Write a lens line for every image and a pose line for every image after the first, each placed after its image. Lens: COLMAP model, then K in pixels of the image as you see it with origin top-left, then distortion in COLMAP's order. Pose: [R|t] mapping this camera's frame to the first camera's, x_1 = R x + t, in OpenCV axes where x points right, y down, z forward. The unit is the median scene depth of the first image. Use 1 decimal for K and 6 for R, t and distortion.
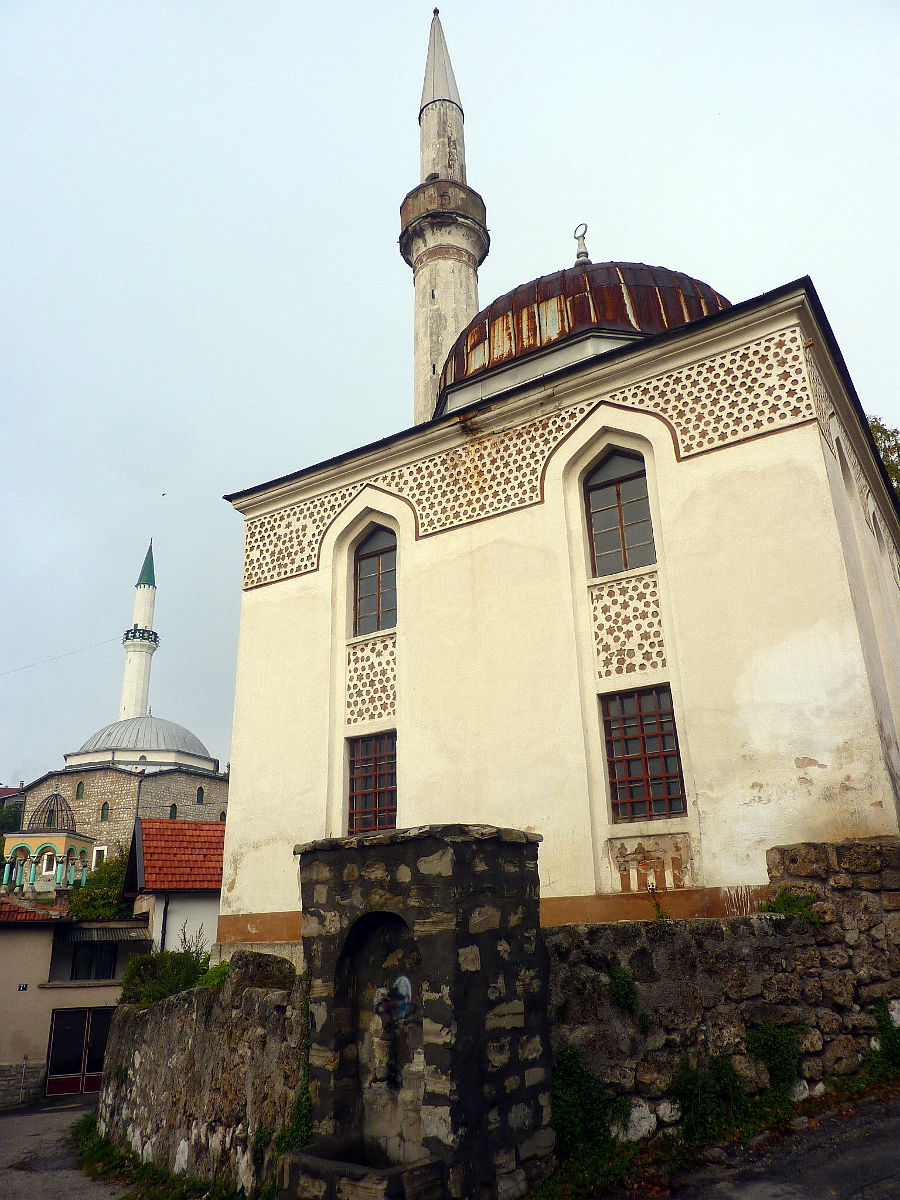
lens RADIAL K [[919.8, 0, 445.8], [0, 919.8, 614.1], [0, 0, 1]] dist [0.018984, -0.054616]
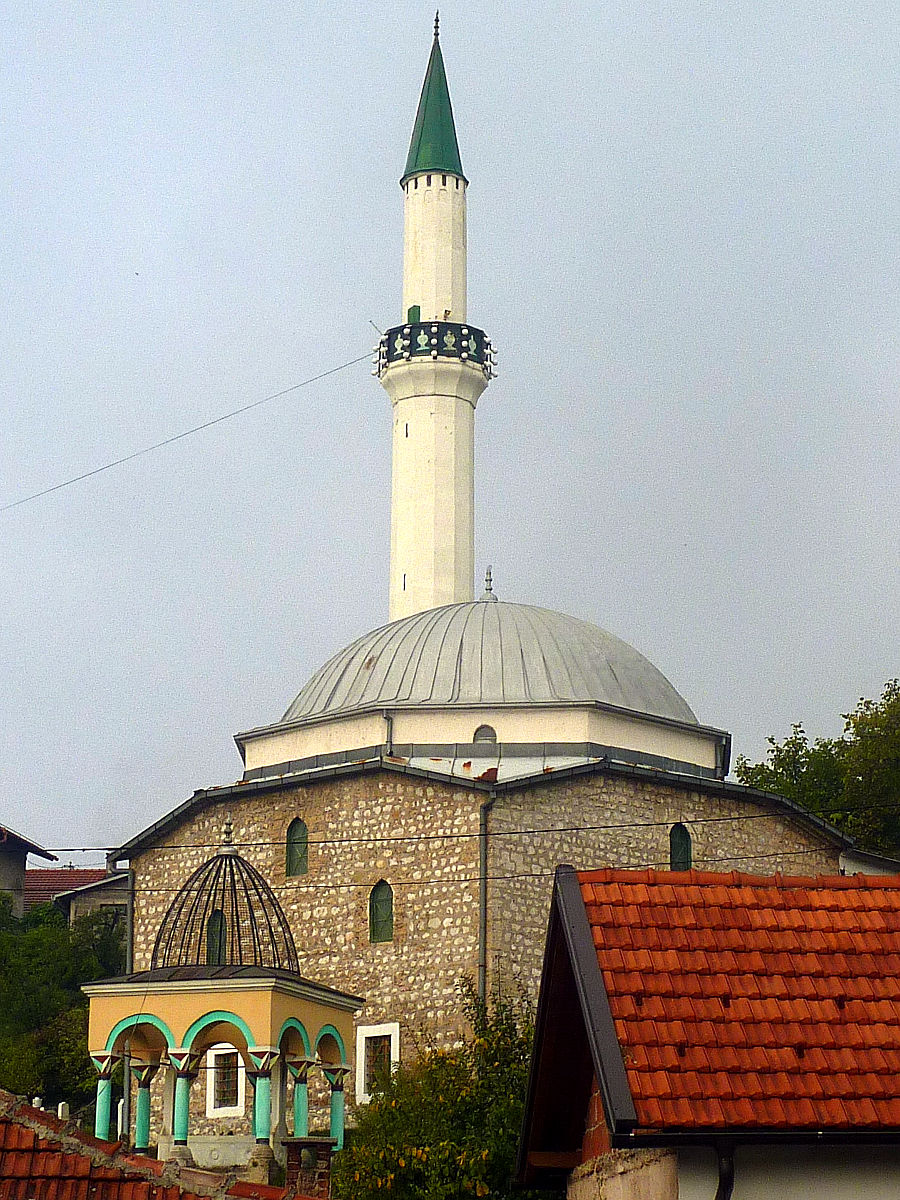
lens RADIAL K [[2929.5, 0, 450.0], [0, 2929.5, 600.0], [0, 0, 1]] dist [-0.026496, -0.249910]
pose [[0.952623, -0.056285, -0.298902, -0.055964], [0.083728, 0.993288, 0.079807, 0.038227], [0.292403, -0.101052, 0.950941, 0.104838]]
